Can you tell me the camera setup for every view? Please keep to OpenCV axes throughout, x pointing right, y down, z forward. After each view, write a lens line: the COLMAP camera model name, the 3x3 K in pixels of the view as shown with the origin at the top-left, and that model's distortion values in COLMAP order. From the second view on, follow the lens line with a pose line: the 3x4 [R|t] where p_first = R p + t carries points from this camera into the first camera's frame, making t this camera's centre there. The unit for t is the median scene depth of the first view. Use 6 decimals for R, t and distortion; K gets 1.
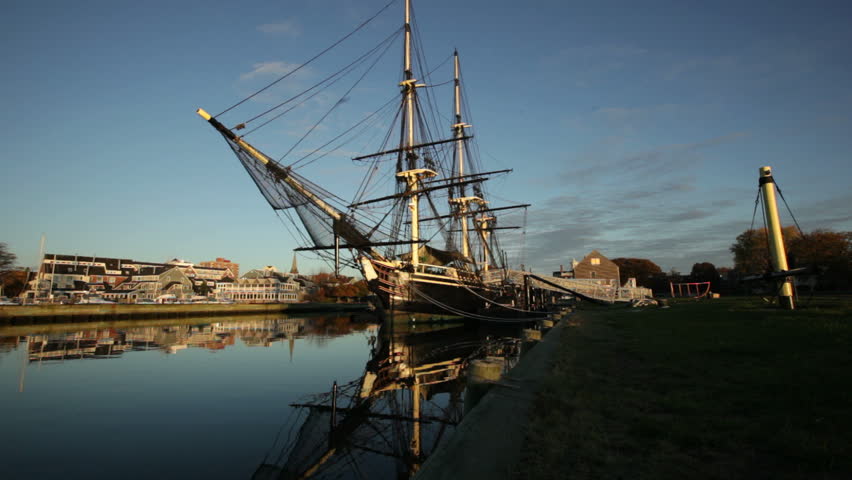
lens RADIAL K [[411.6, 0, 408.8], [0, 411.6, 239.2], [0, 0, 1]] dist [-0.062499, 0.033679]
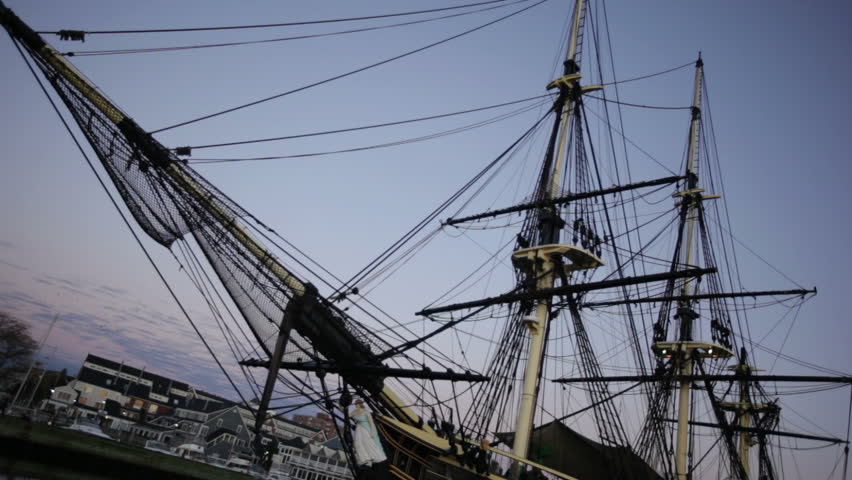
lens RADIAL K [[627.4, 0, 404.5], [0, 627.4, 237.9], [0, 0, 1]] dist [0.005953, 0.007056]
pose [[0.918435, 0.086715, -0.385950, 0.130761], [-0.194440, 0.948636, -0.249566, 0.028096], [0.344485, 0.304255, 0.888121, 0.312393]]
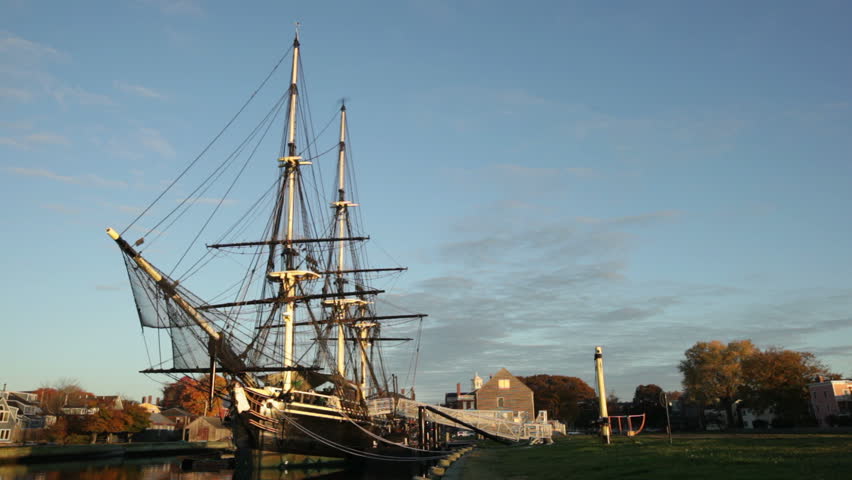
lens RADIAL K [[719.1, 0, 426.0], [0, 719.1, 240.0], [0, 0, 1]] dist [-0.004997, 0.005284]
pose [[0.950275, 0.080947, 0.300707, -0.161768], [-0.043944, 0.990820, -0.127847, -0.058134], [-0.308295, 0.108275, 0.945109, -0.397247]]
